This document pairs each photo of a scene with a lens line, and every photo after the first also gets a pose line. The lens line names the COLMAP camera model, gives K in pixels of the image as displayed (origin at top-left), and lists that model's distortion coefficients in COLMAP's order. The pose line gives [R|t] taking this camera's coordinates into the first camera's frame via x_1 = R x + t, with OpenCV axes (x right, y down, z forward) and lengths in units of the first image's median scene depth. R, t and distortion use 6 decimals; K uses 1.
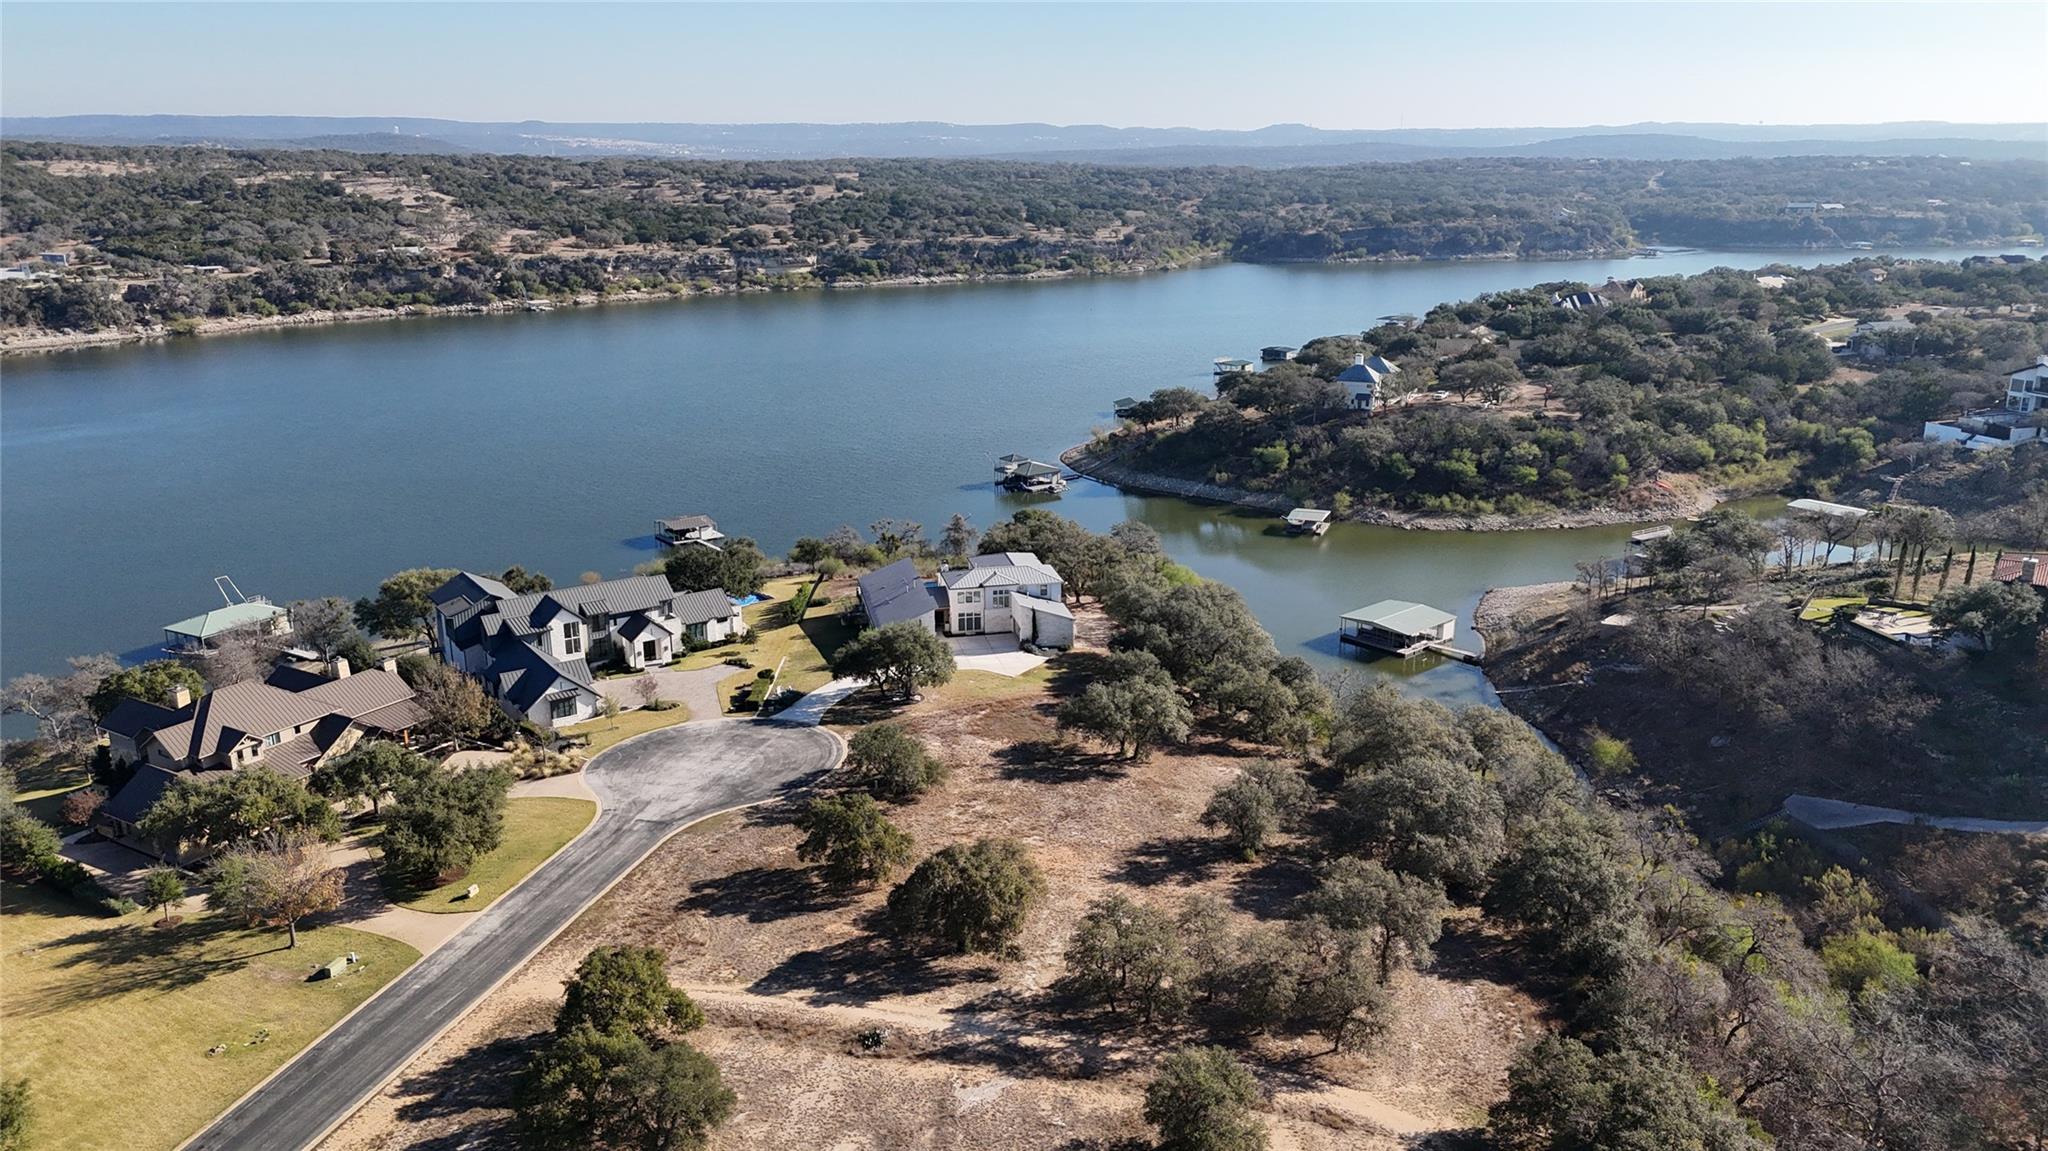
lens RADIAL K [[1494.7, 0, 1031.4], [0, 1494.7, 573.9], [0, 0, 1]] dist [0.081171, -0.078779]
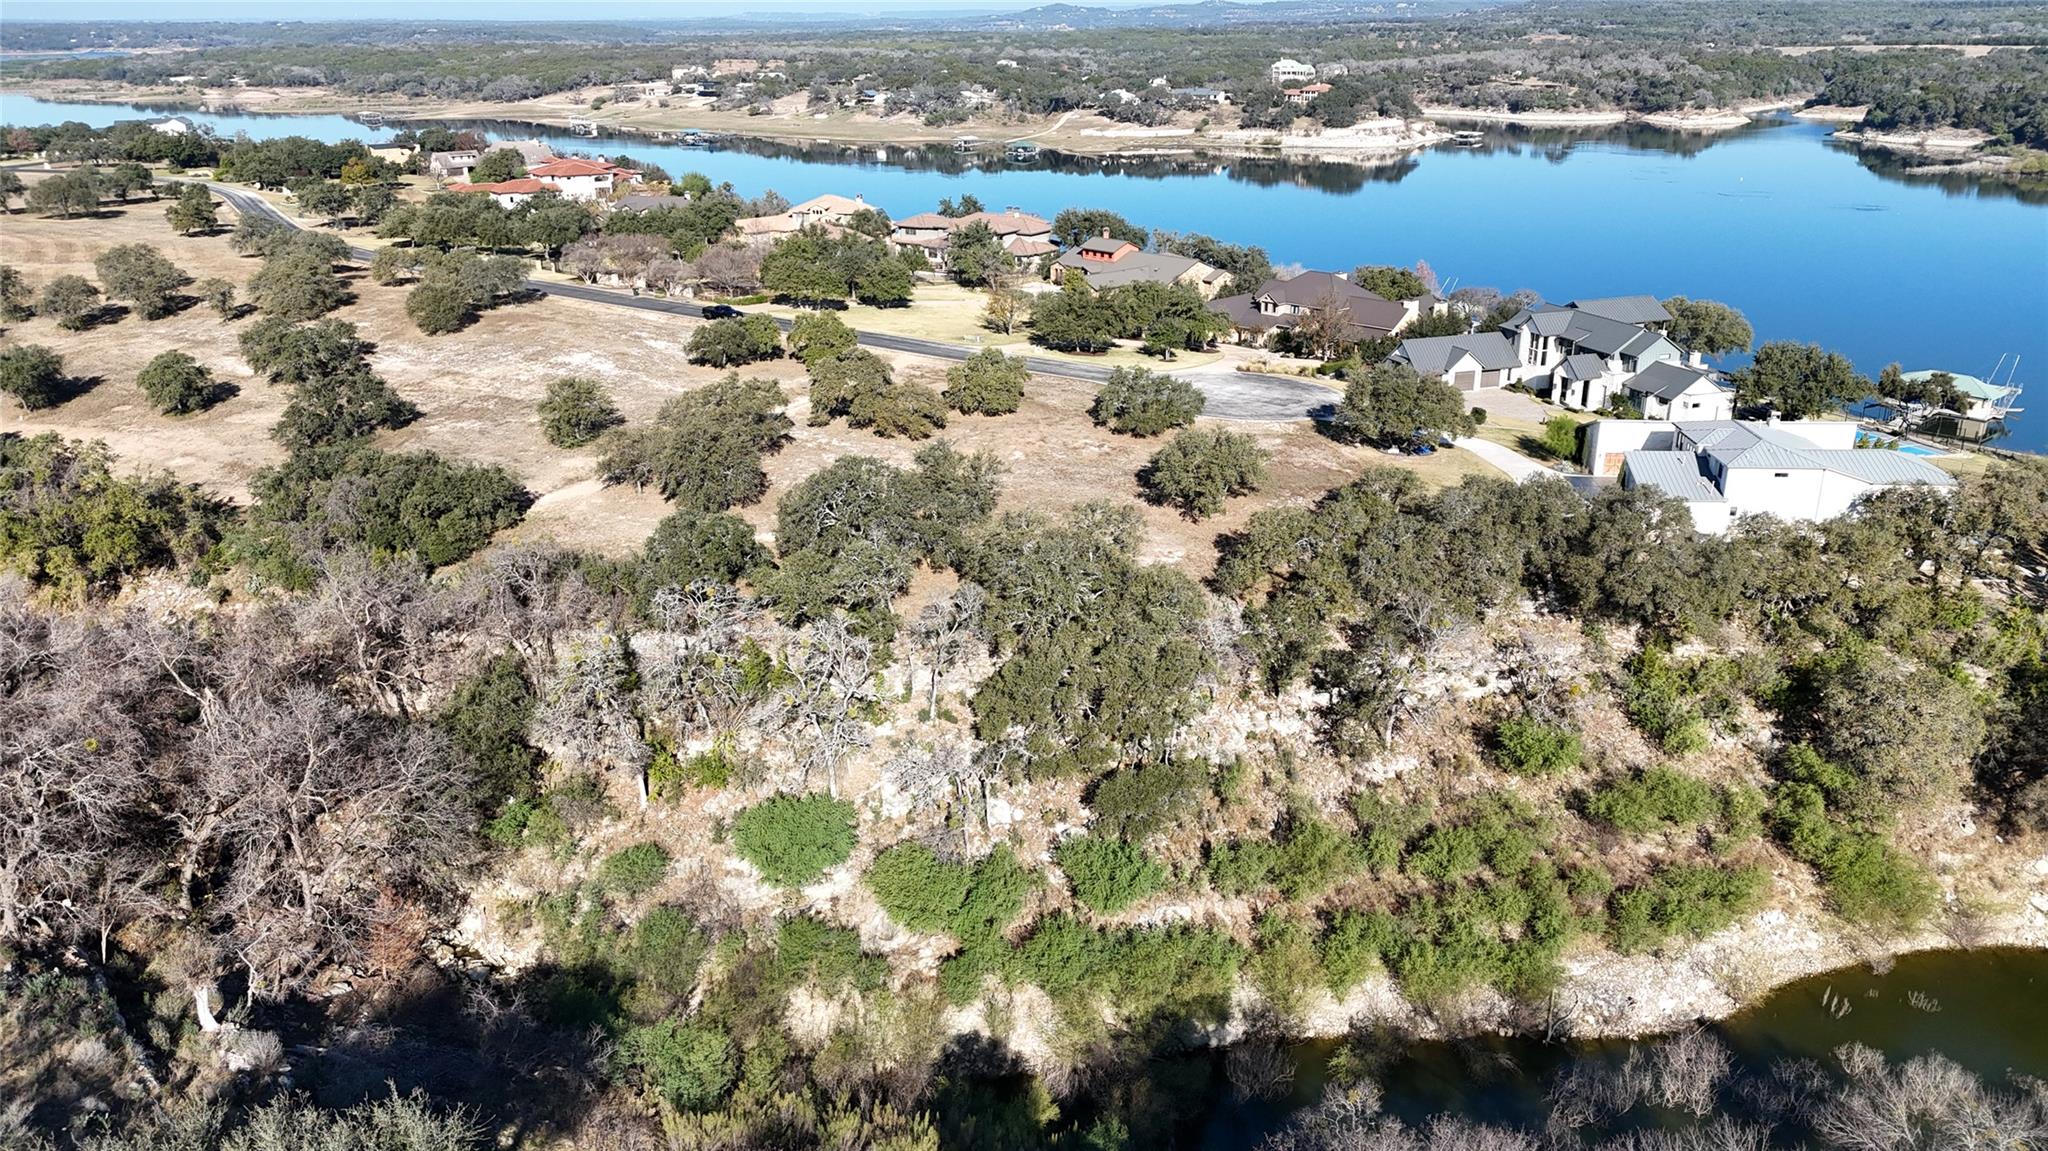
lens RADIAL K [[1503.6, 0, 1032.2], [0, 1503.6, 556.9], [0, 0, 1]] dist [0.070803, -0.063178]
pose [[-0.277378, 0.329150, -0.902620, 0.212807], [-0.258009, 0.879454, 0.399989, -0.043668], [0.925469, 0.343832, -0.159017, 0.243569]]
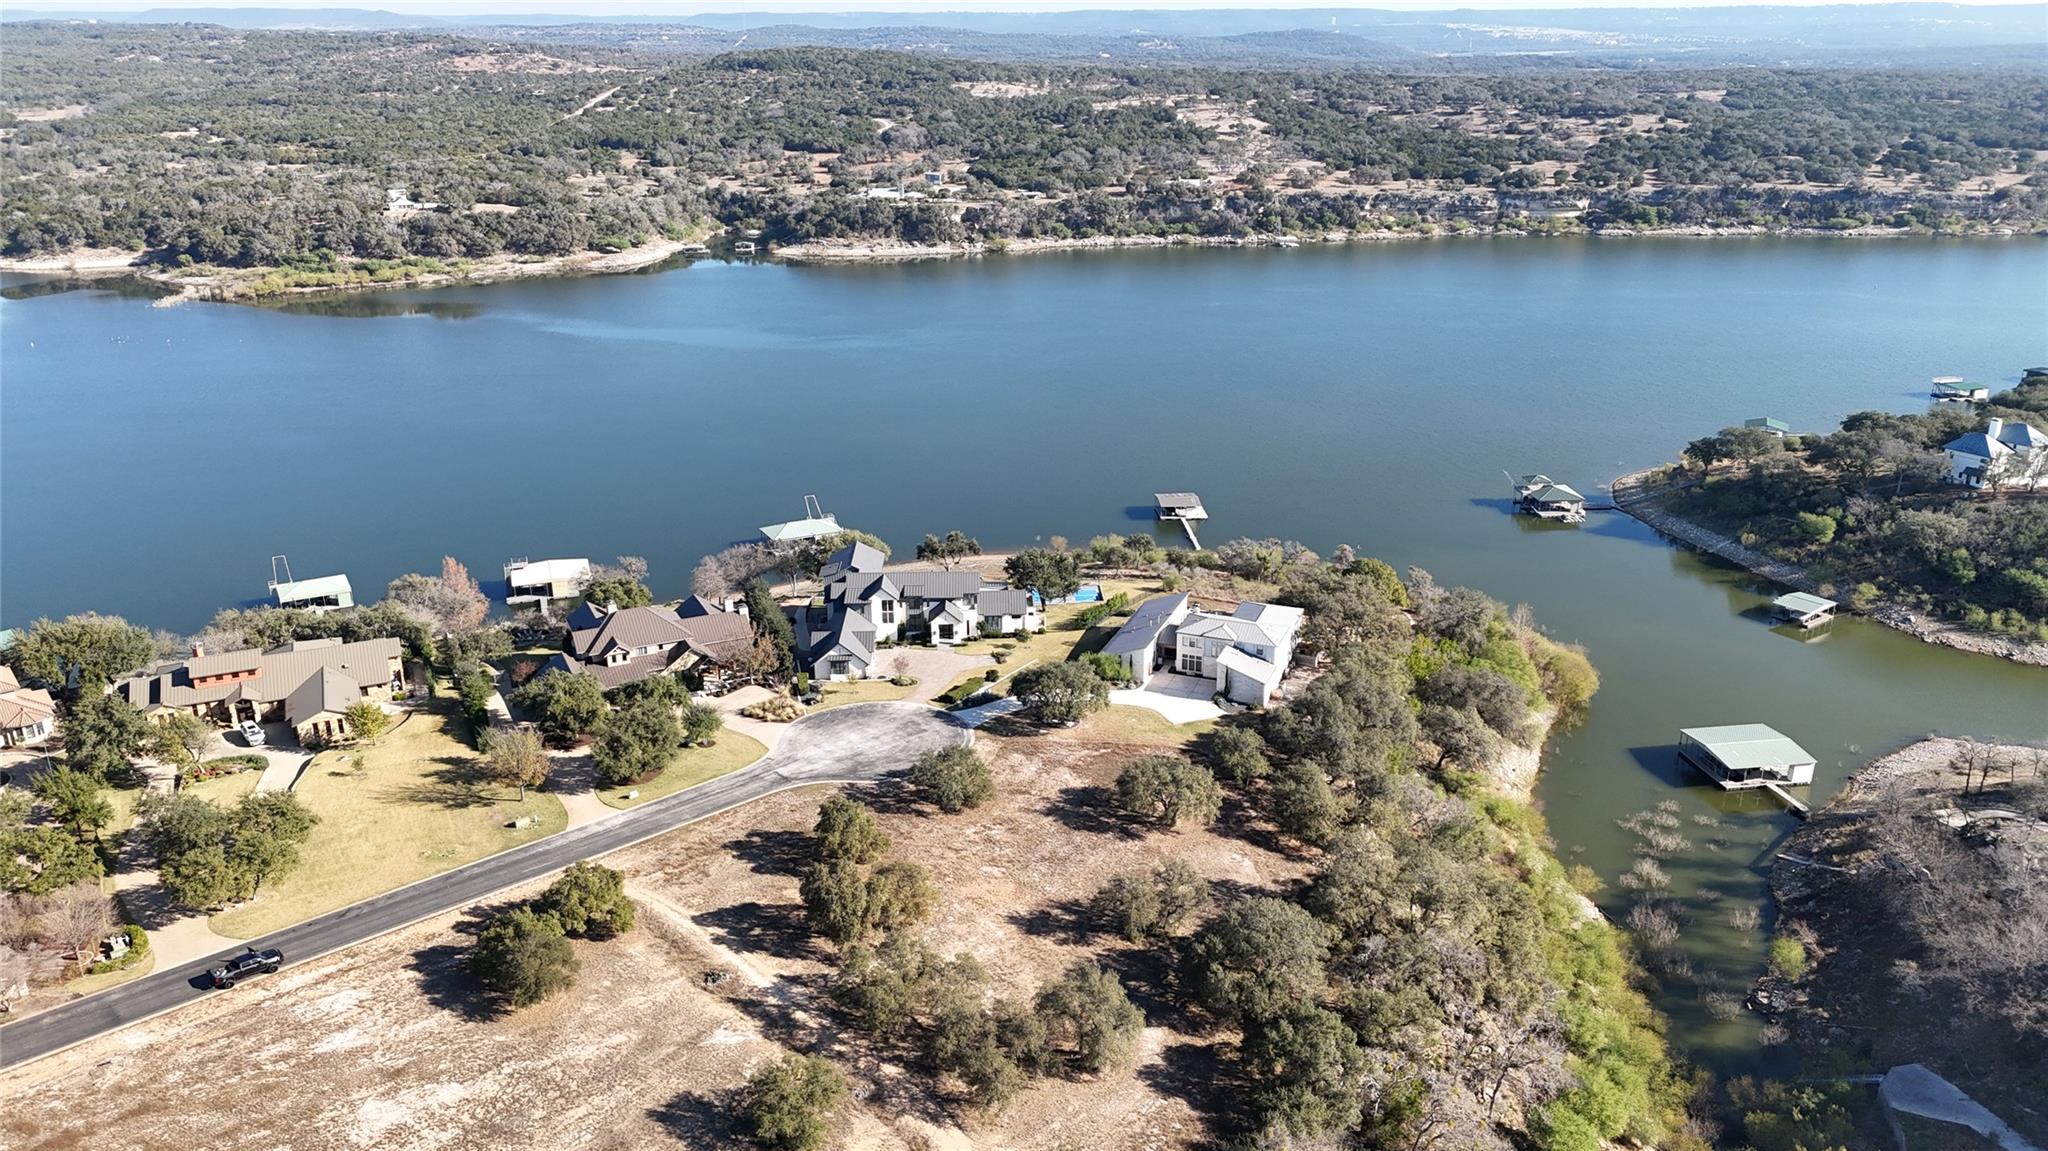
lens RADIAL K [[1491.8, 0, 1031.5], [0, 1491.8, 573.0], [0, 0, 1]] dist [0.094047, -0.098071]
pose [[0.838328, 0.188374, -0.511587, 0.122665], [-0.152564, 0.981975, 0.111573, -0.041563], [0.523383, -0.015485, 0.851957, -0.008271]]
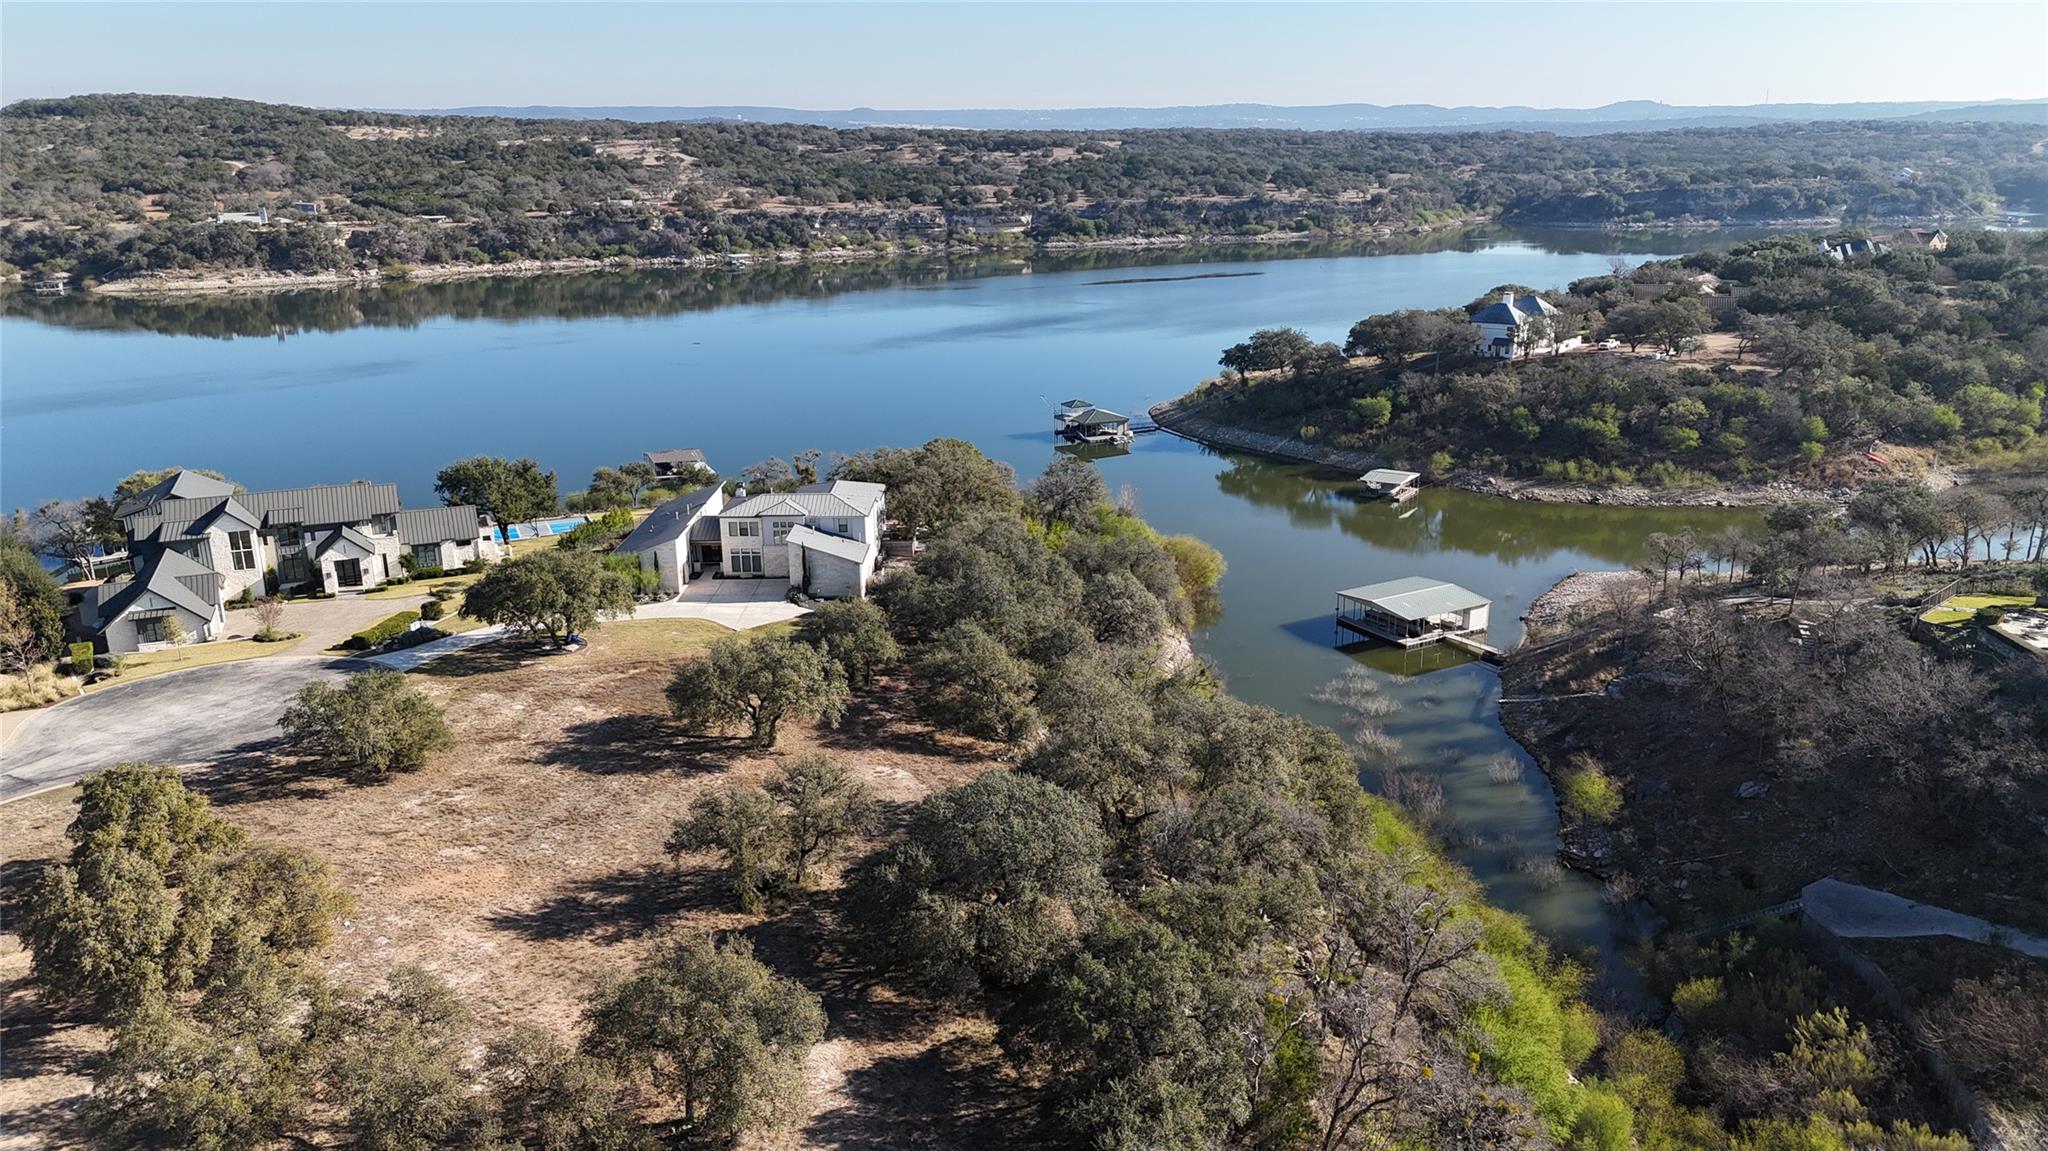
lens RADIAL K [[1494.7, 0, 1031.4], [0, 1494.7, 573.9], [0, 0, 1]] dist [0.081171, -0.078779]
pose [[0.978749, 0.053322, -0.198008, 0.075531], [-0.051733, 0.998574, 0.013192, 0.006058], [0.198429, -0.002668, 0.980112, 0.075720]]
